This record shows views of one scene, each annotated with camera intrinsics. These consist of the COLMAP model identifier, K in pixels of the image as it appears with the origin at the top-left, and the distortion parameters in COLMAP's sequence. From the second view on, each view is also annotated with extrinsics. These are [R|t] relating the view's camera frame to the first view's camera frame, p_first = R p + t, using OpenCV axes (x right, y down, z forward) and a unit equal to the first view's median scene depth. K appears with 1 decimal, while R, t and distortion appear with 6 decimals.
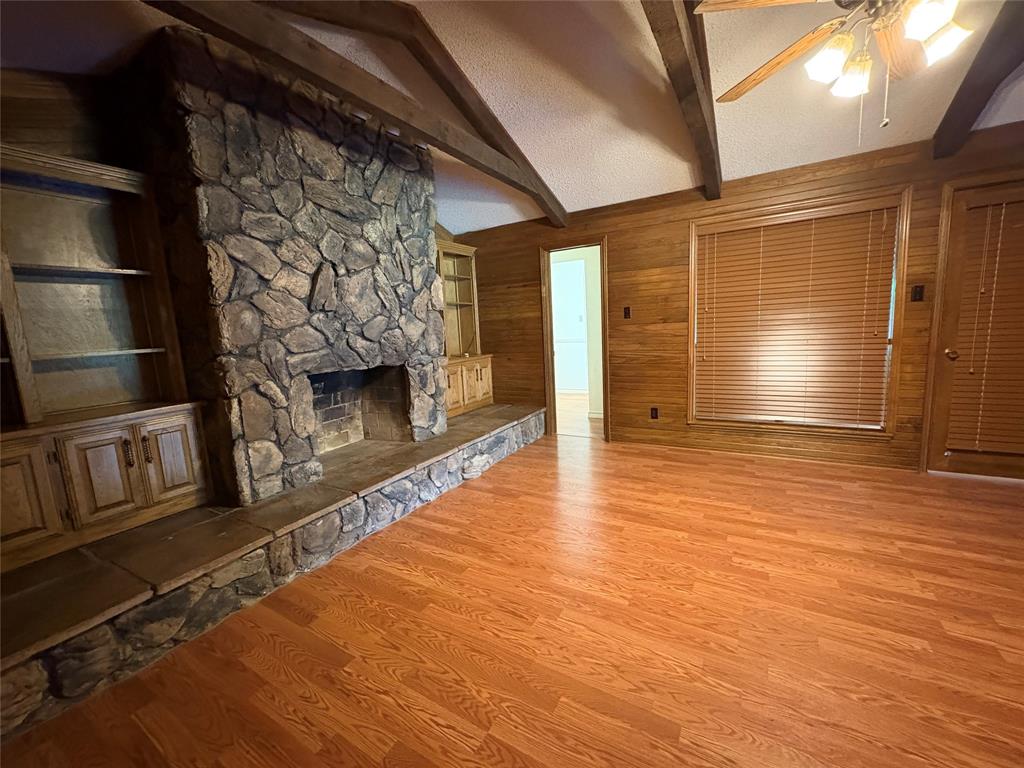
lens RADIAL K [[407.6, 0, 512.0], [0, 407.6, 384.0], [0, 0, 1]] dist [-0.001975, -0.000032]
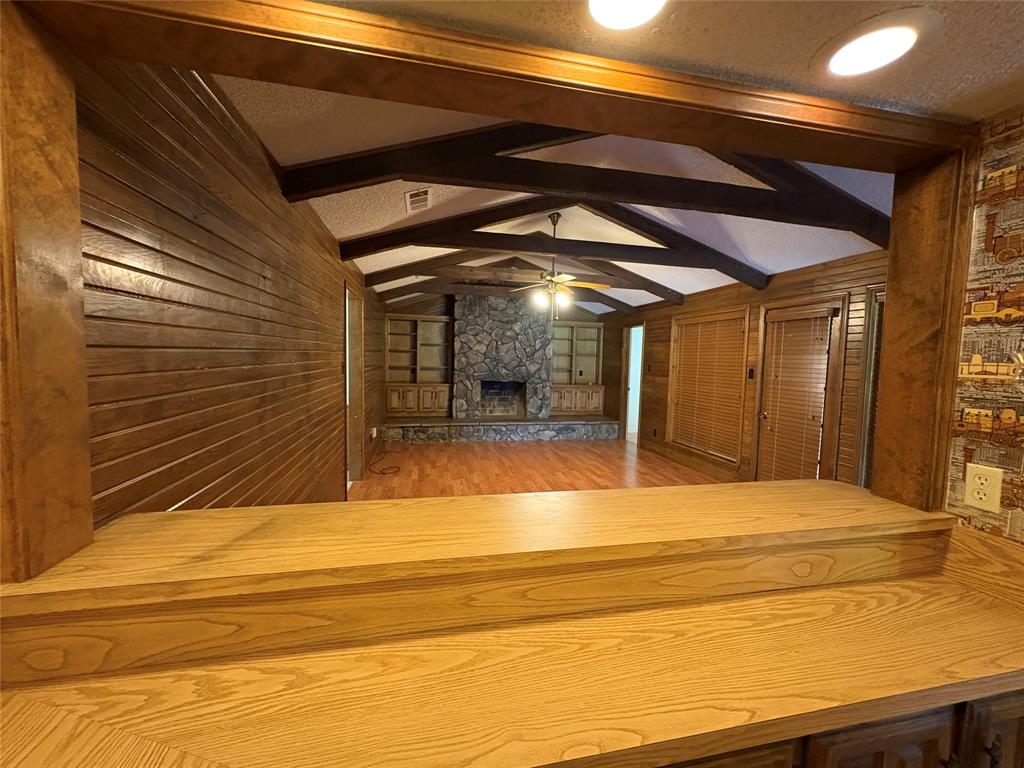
lens RADIAL K [[407.6, 0, 512.0], [0, 407.6, 384.0], [0, 0, 1]] dist [-0.001975, -0.000032]
pose [[0.675795, 0.118597, -0.727486, 1.540719], [-0.166564, 0.986012, 0.006013, -0.045491], [0.718023, 0.117109, 0.686096, -0.698549]]
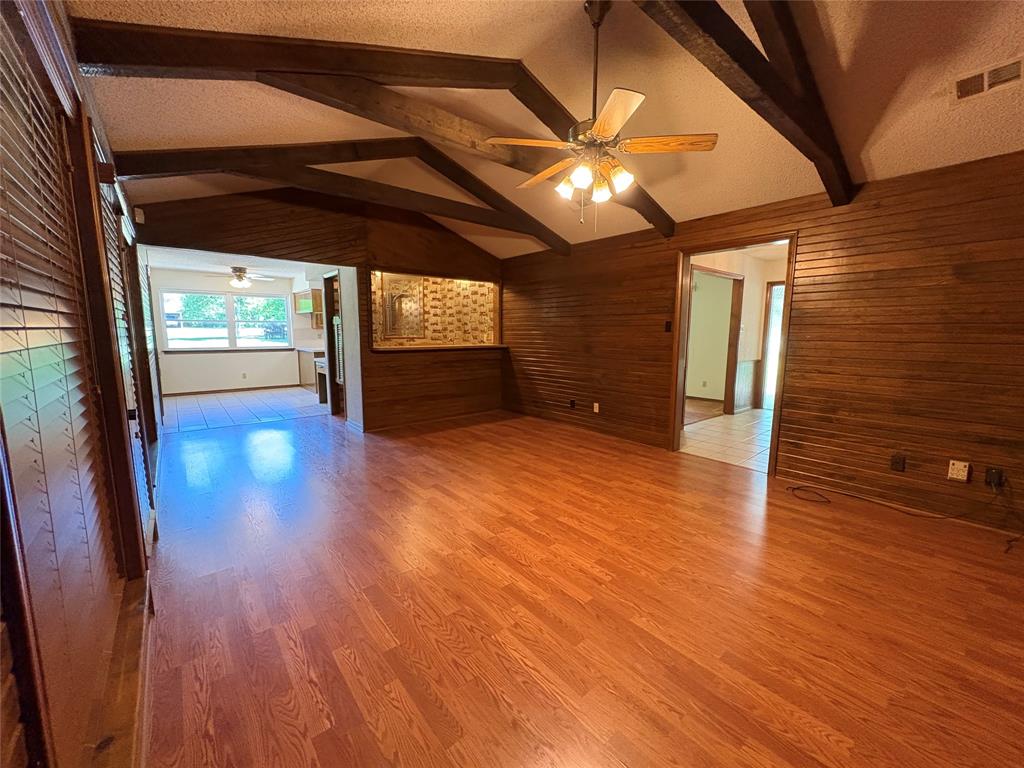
lens RADIAL K [[407.6, 0, 512.0], [0, 407.6, 384.0], [0, 0, 1]] dist [-0.001975, -0.000032]
pose [[-0.942664, 0.008266, 0.333640, 0.321391], [0.095677, 0.964426, 0.246431, -0.222044], [-0.319734, 0.264223, -0.909921, 1.379420]]
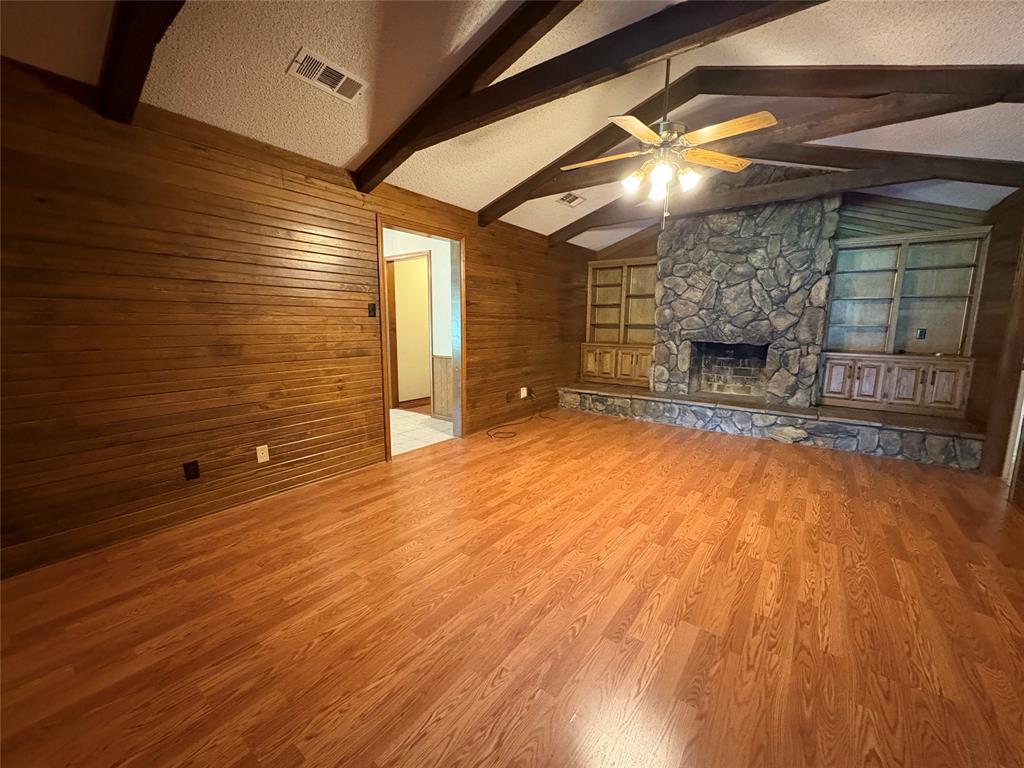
lens RADIAL K [[407.6, 0, 512.0], [0, 407.6, 384.0], [0, 0, 1]] dist [-0.001975, -0.000032]
pose [[-0.105816, 0.199628, -0.974141, 1.427151], [-0.147045, 0.965730, 0.213877, -0.106567], [0.983453, 0.165874, -0.072836, 0.296214]]
